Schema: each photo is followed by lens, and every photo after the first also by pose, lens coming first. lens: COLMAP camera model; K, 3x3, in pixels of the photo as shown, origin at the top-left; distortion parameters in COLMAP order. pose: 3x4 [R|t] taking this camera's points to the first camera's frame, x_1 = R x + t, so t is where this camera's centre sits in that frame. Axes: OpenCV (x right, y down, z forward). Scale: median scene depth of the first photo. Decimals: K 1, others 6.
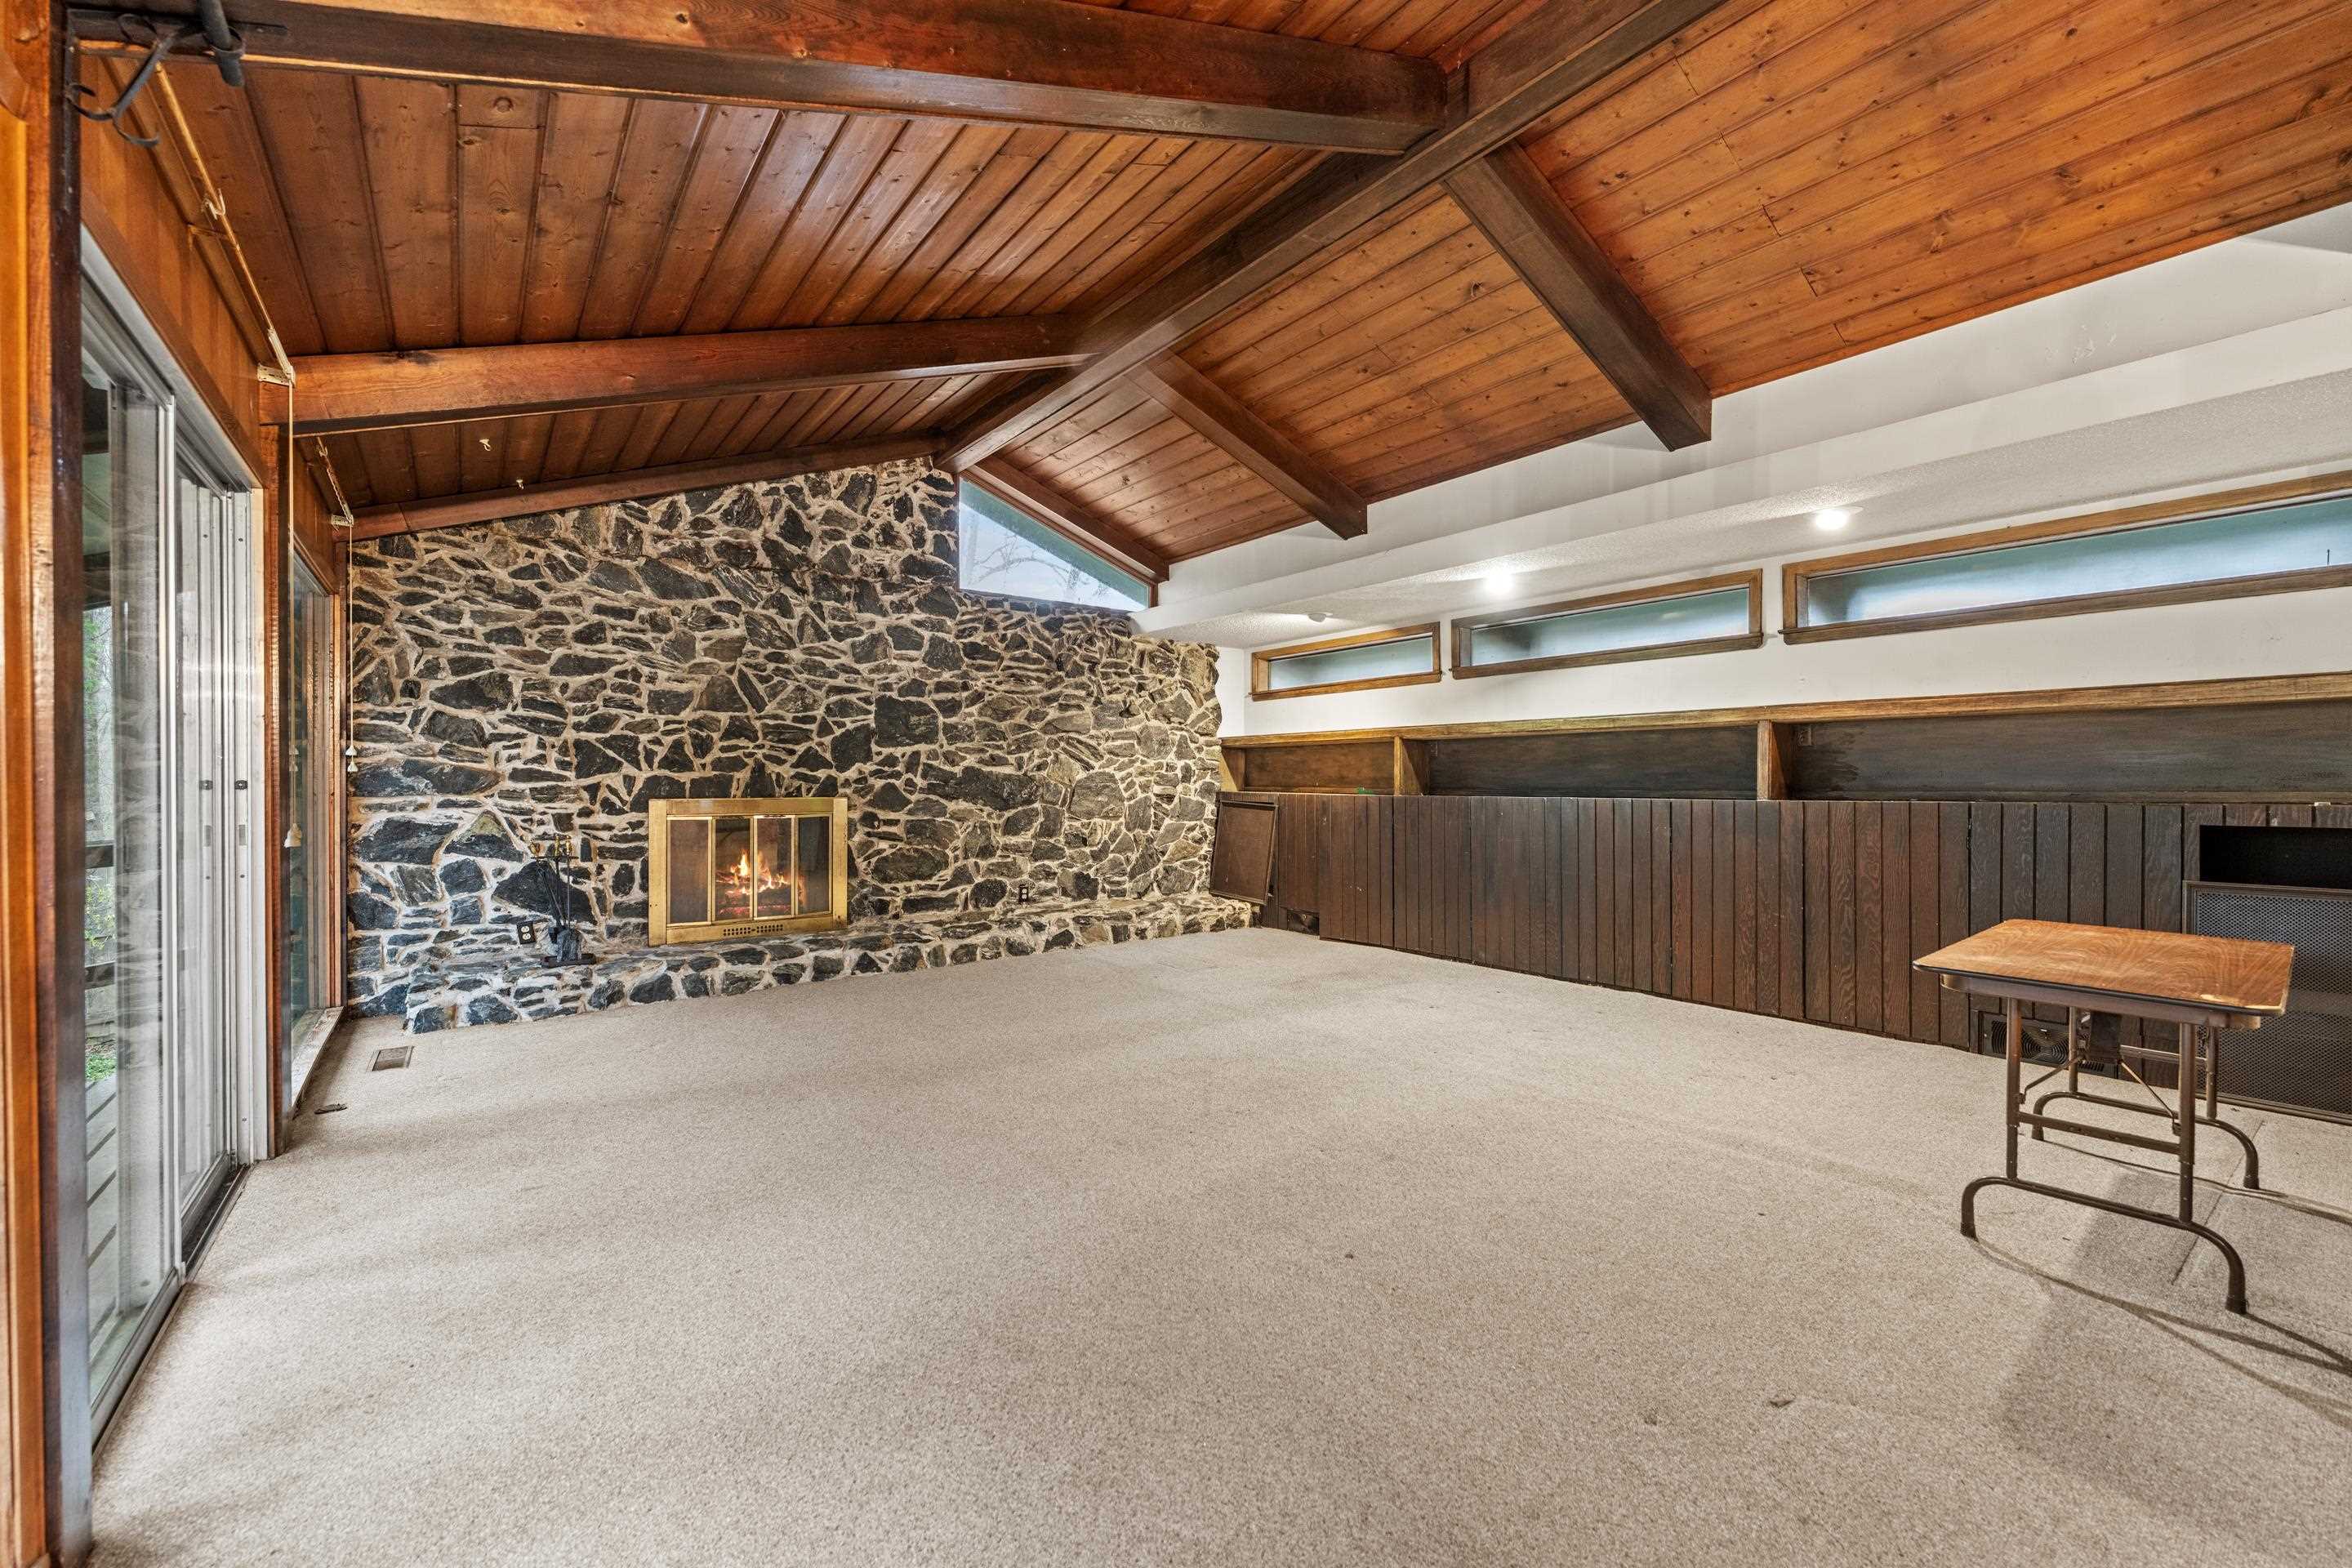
lens RADIAL K [[964.4, 0, 1171.9], [0, 964.4, 787.0], [0, 0, 1]] dist [-0.011847, 0.001386]
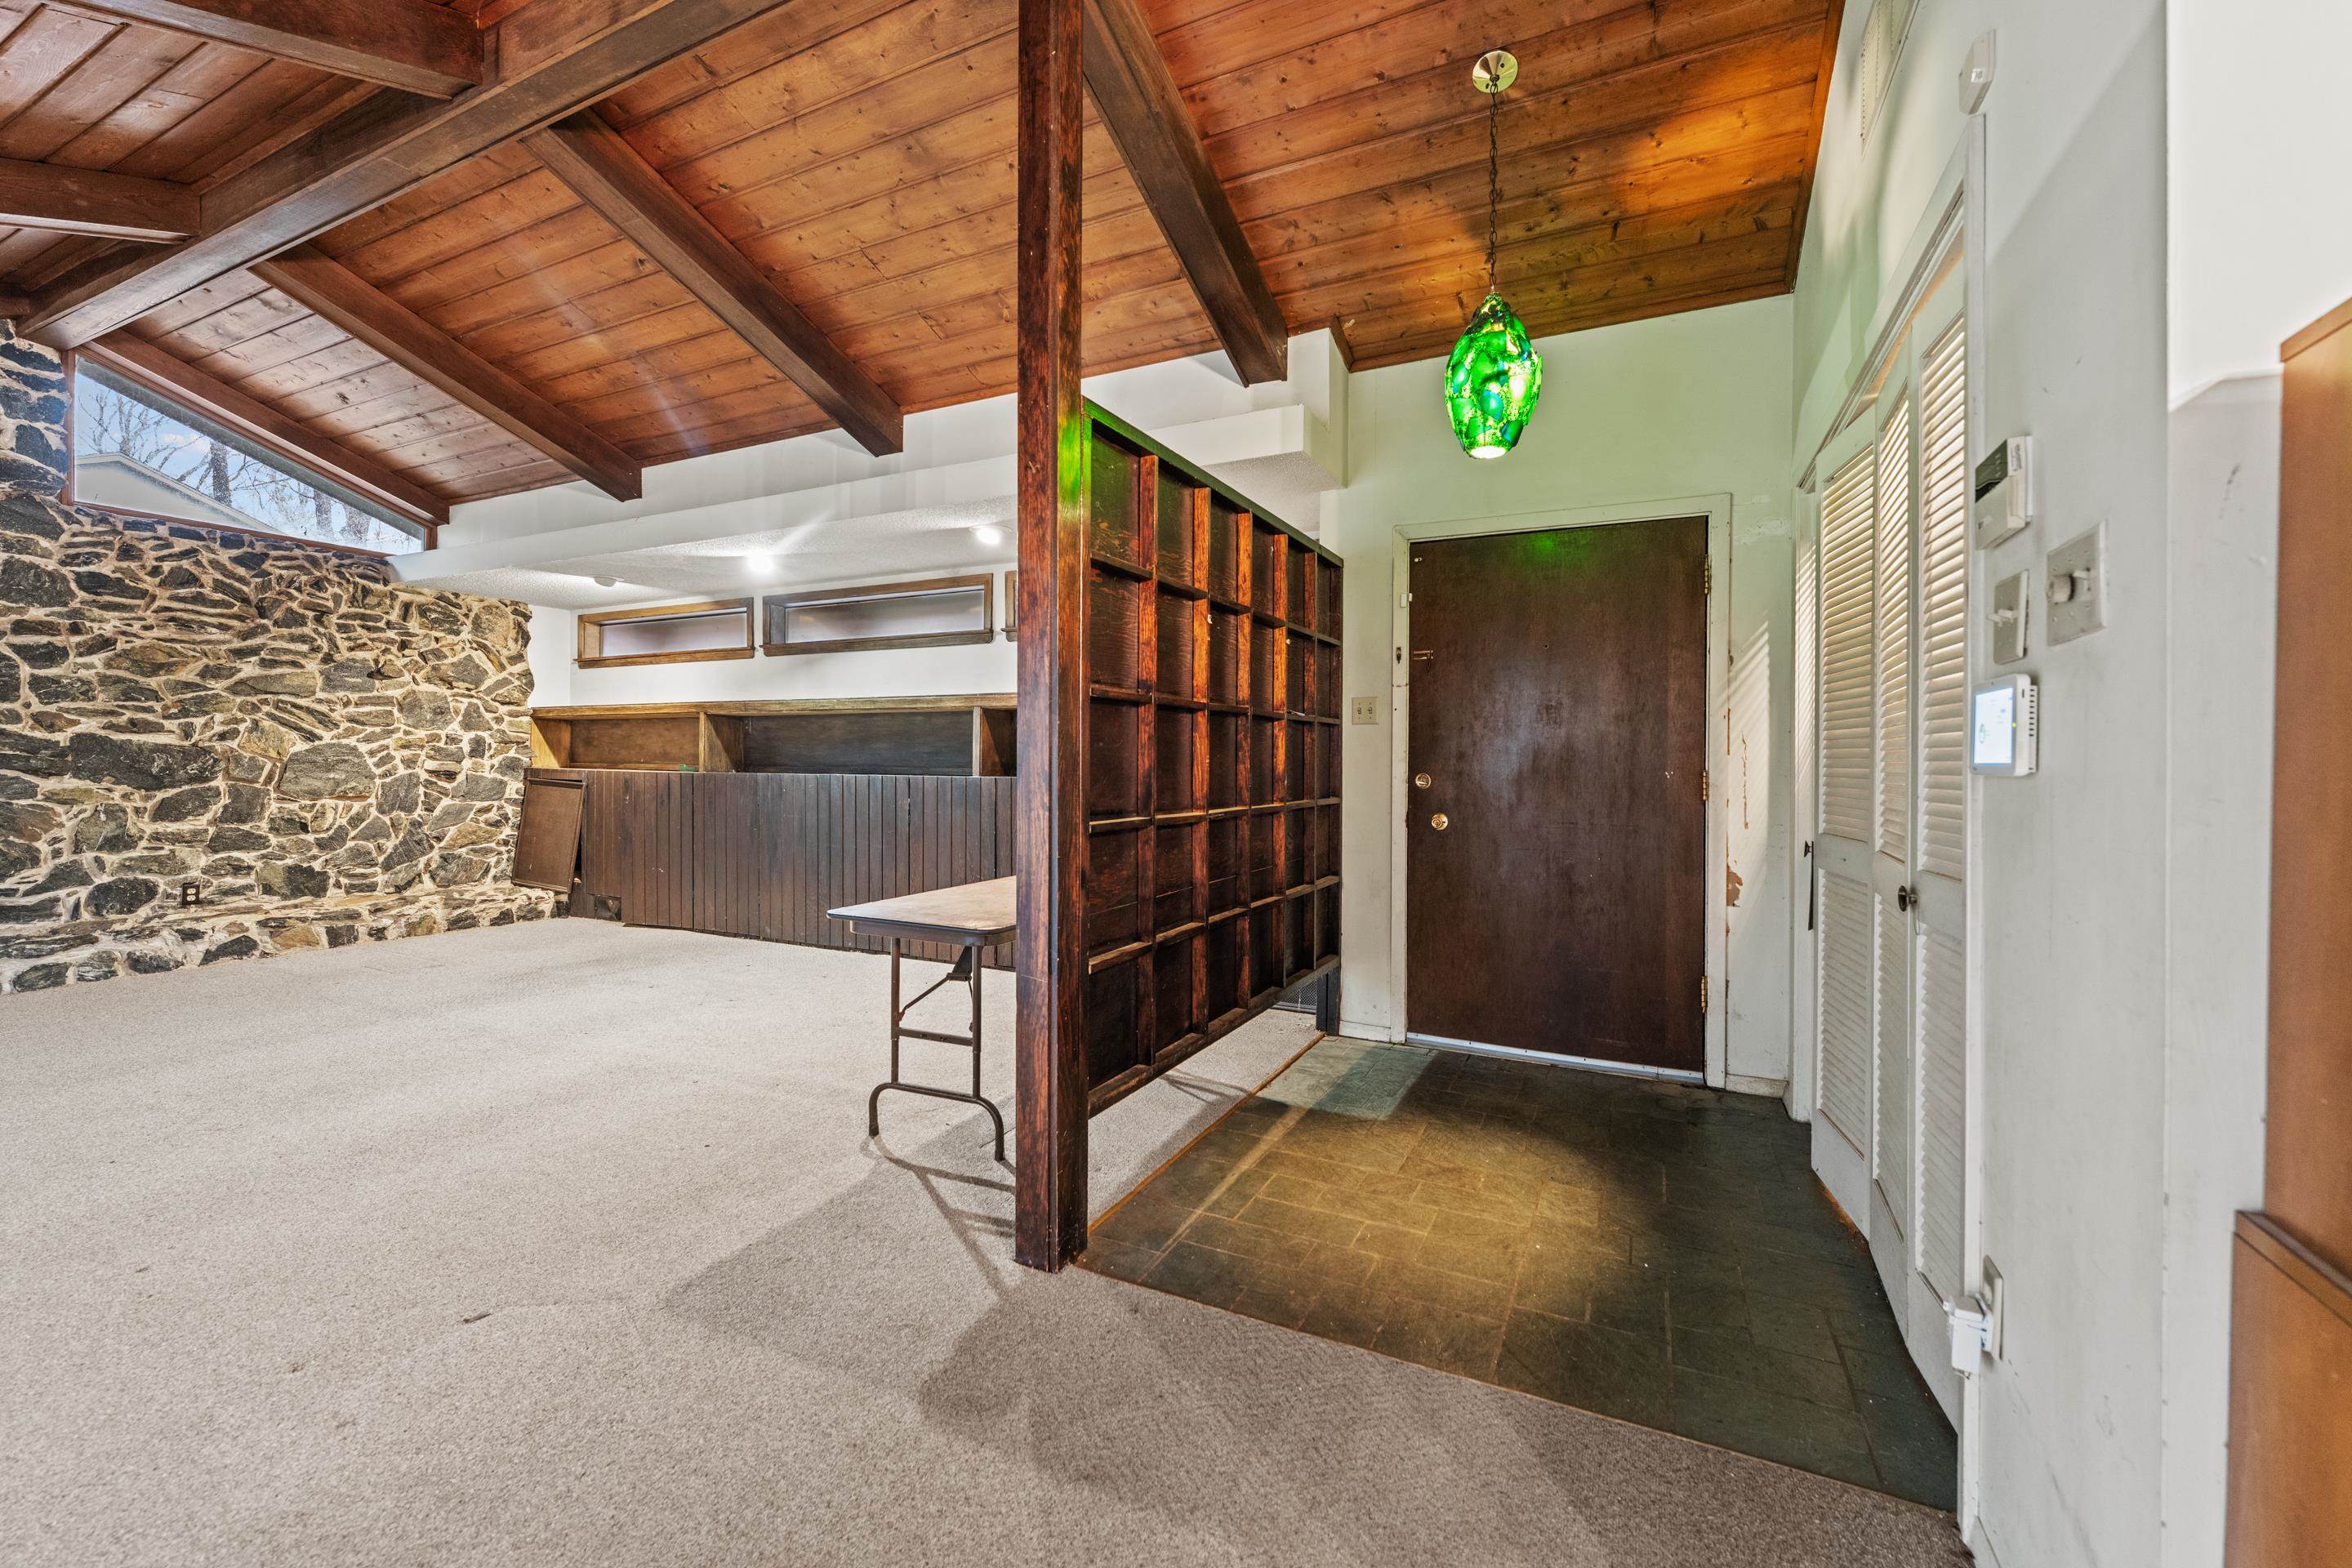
lens RADIAL K [[964.4, 0, 1210.3], [0, 964.4, 766.1], [0, 0, 1]] dist [-0.011847, 0.001386]
pose [[0.880528, 0.005653, 0.473960, 0.248560], [-0.005466, 0.999983, -0.001772, 0.001664], [-0.473962, -0.001031, 0.880545, -0.106972]]
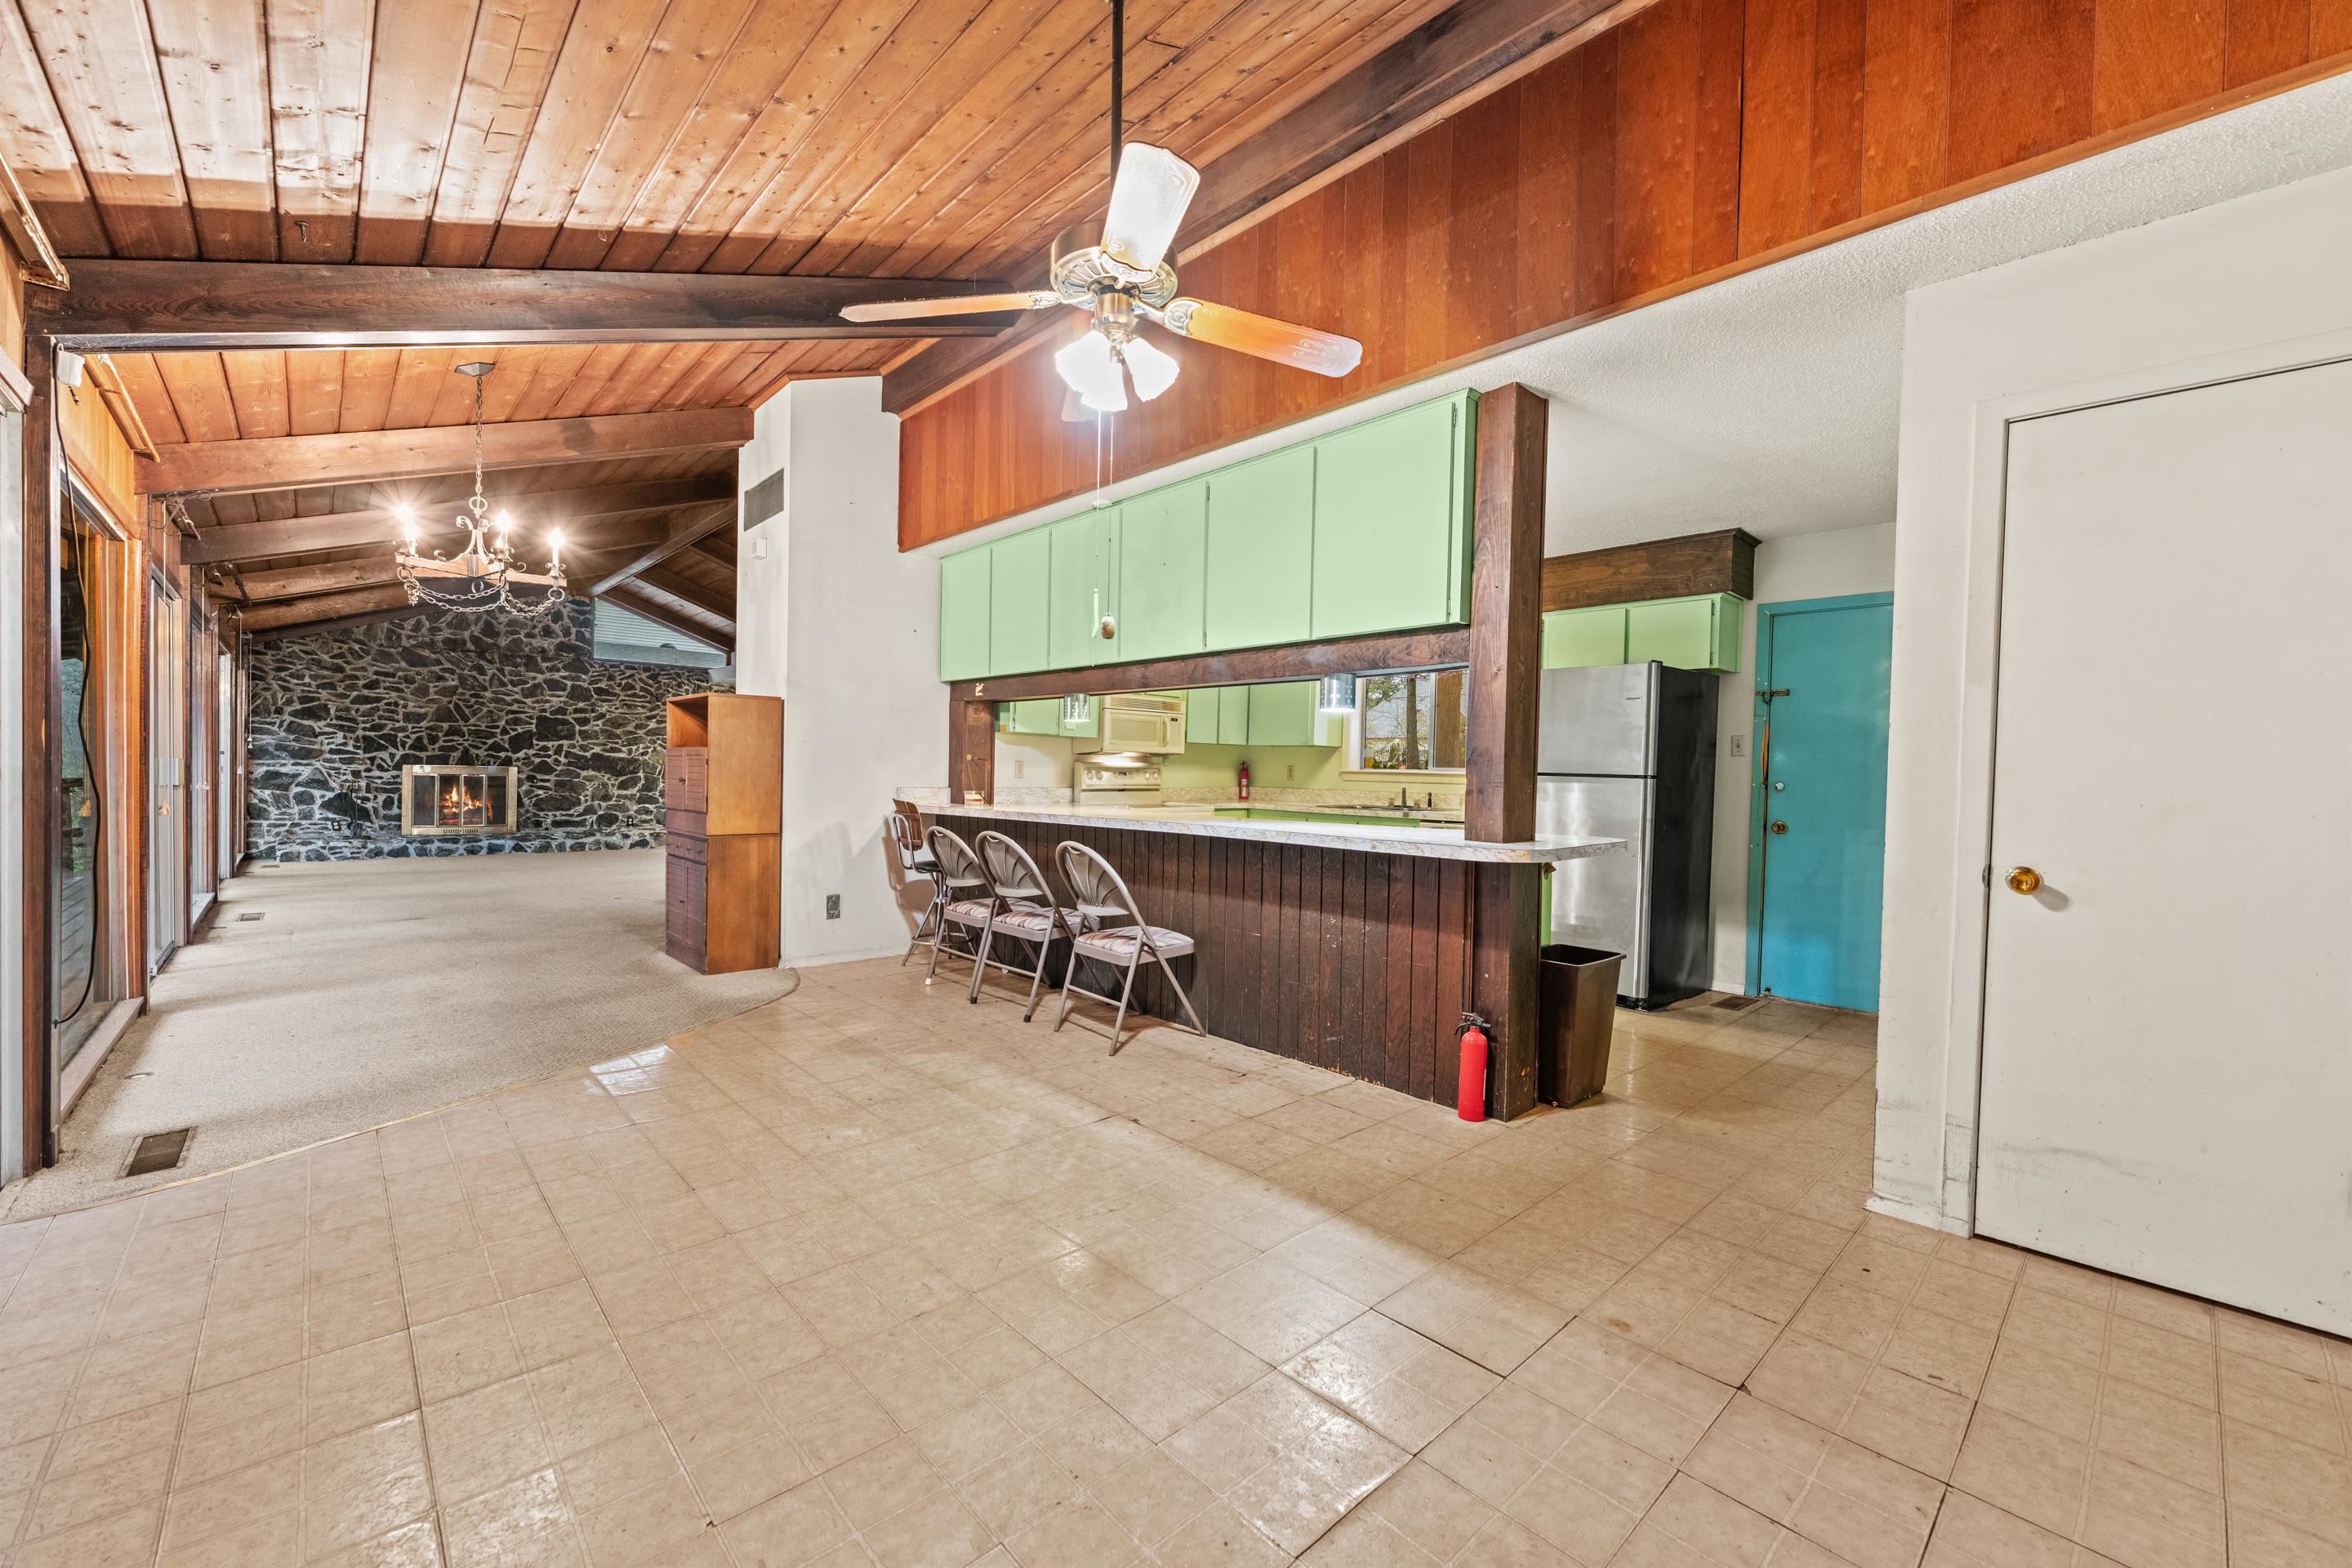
lens RADIAL K [[964.4, 0, 1191.0], [0, 964.4, 790.0], [0, 0, 1]] dist [-0.011847, 0.001386]
pose [[0.992689, 0.020601, 0.118933, 0.816063], [-0.021889, 0.999715, 0.009532, 0.009561], [-0.118703, -0.012066, 0.992856, -1.135157]]
